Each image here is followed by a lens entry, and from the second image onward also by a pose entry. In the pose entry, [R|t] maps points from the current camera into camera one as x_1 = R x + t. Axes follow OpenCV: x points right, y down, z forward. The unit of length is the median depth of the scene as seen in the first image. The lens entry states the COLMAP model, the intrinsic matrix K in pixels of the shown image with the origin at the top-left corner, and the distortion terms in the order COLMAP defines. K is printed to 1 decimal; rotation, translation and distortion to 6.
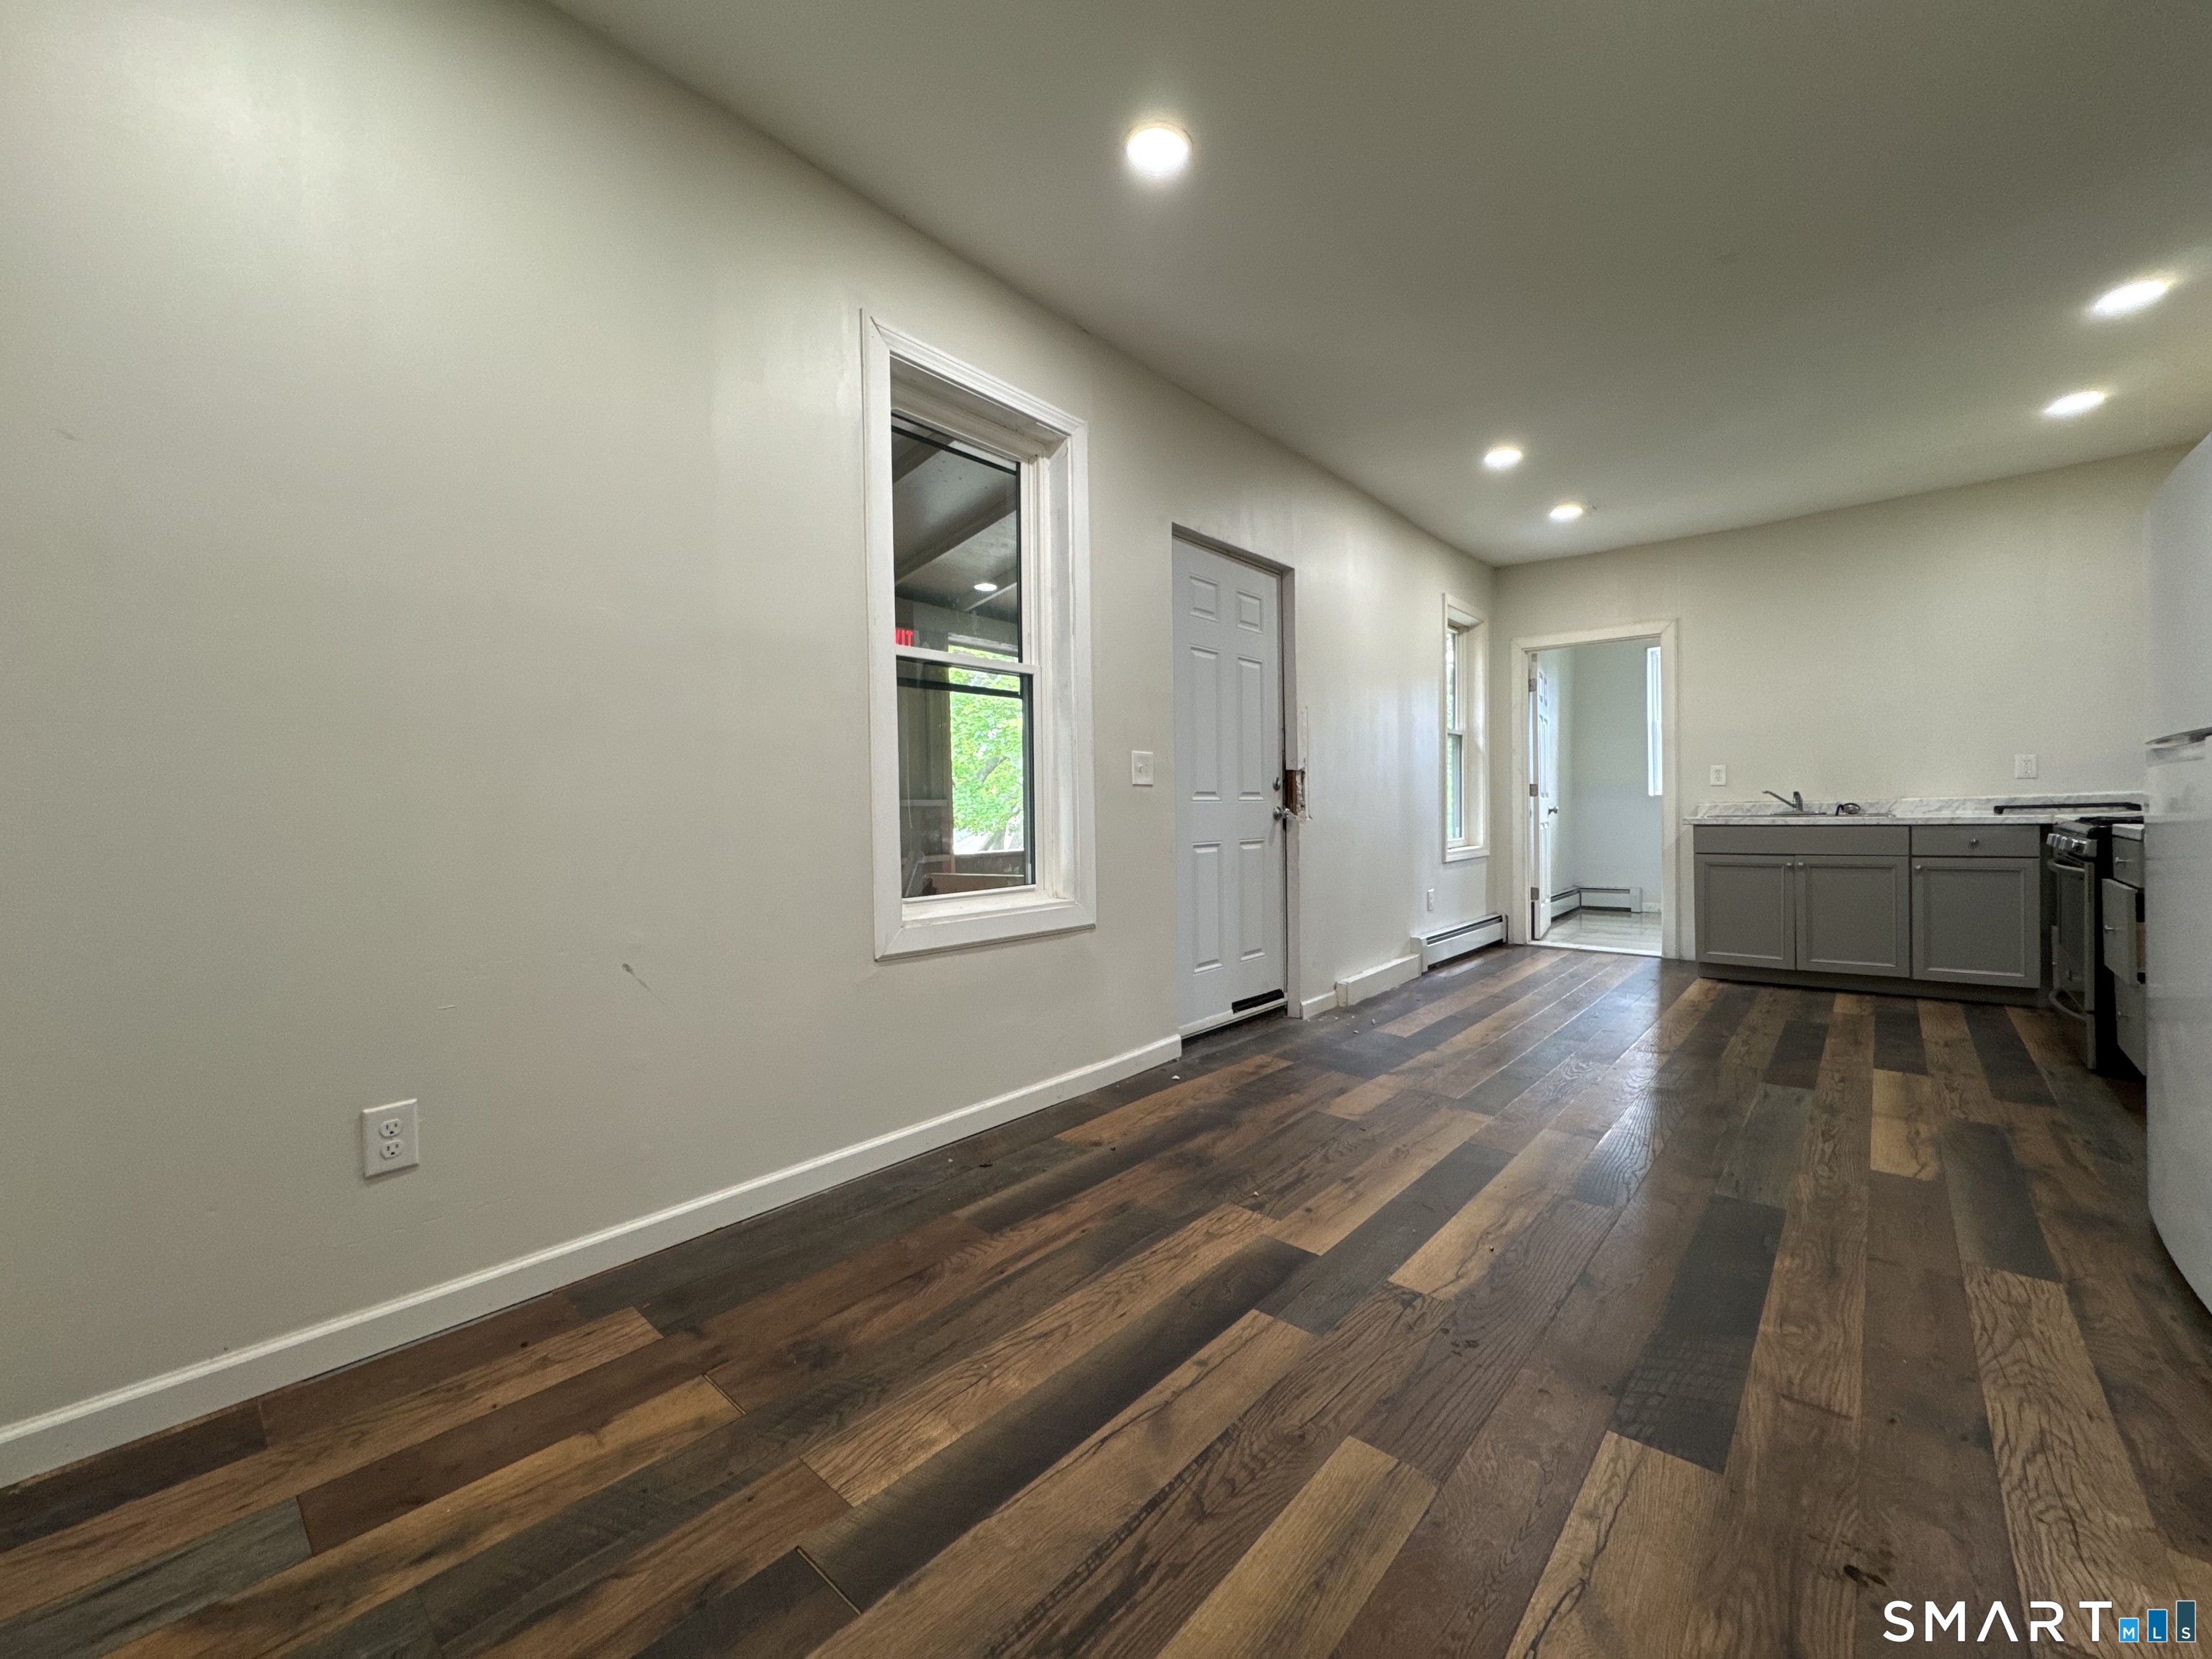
lens RADIAL K [[880.4, 0, 1109.5], [0, 880.4, 827.6], [0, 0, 1]] dist [-0.001554, -0.000190]
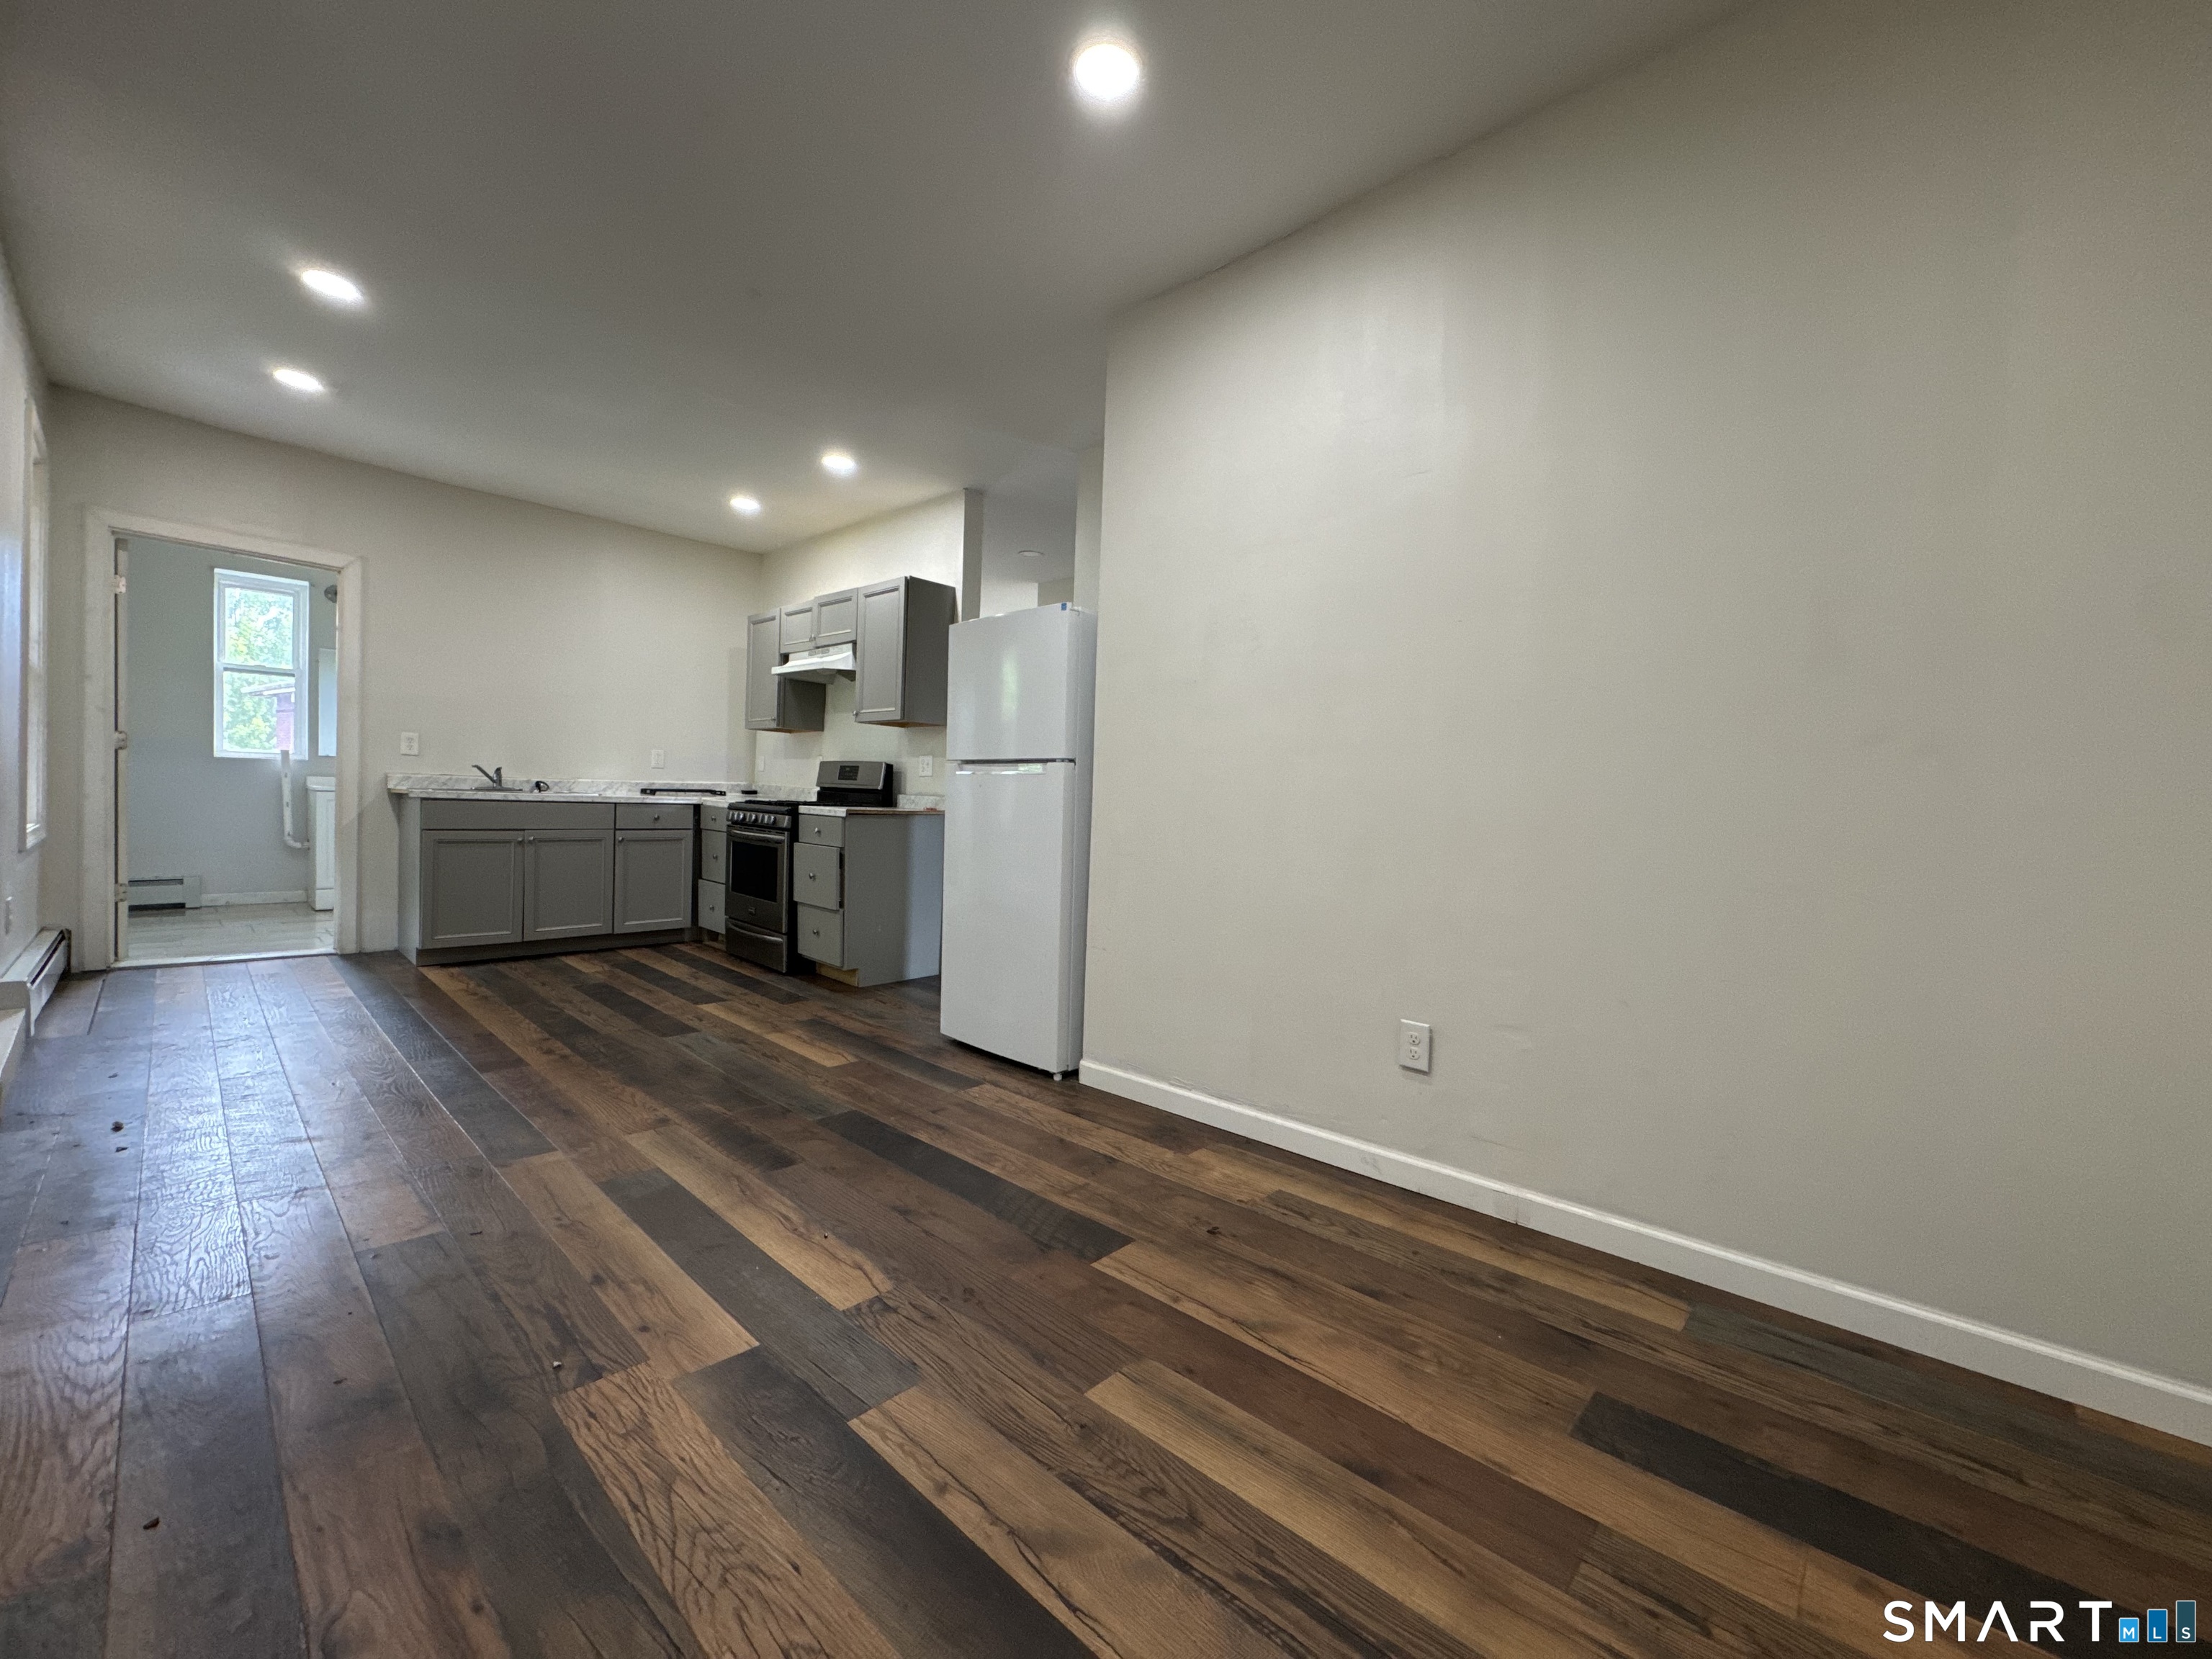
lens RADIAL K [[880.4, 0, 1109.5], [0, 880.4, 827.6], [0, 0, 1]] dist [-0.001554, -0.000190]
pose [[0.030365, -0.010715, 0.999481, -0.468795], [-0.018601, 0.999763, 0.011283, 0.008980], [-0.999366, -0.018934, 0.030159, 0.593698]]
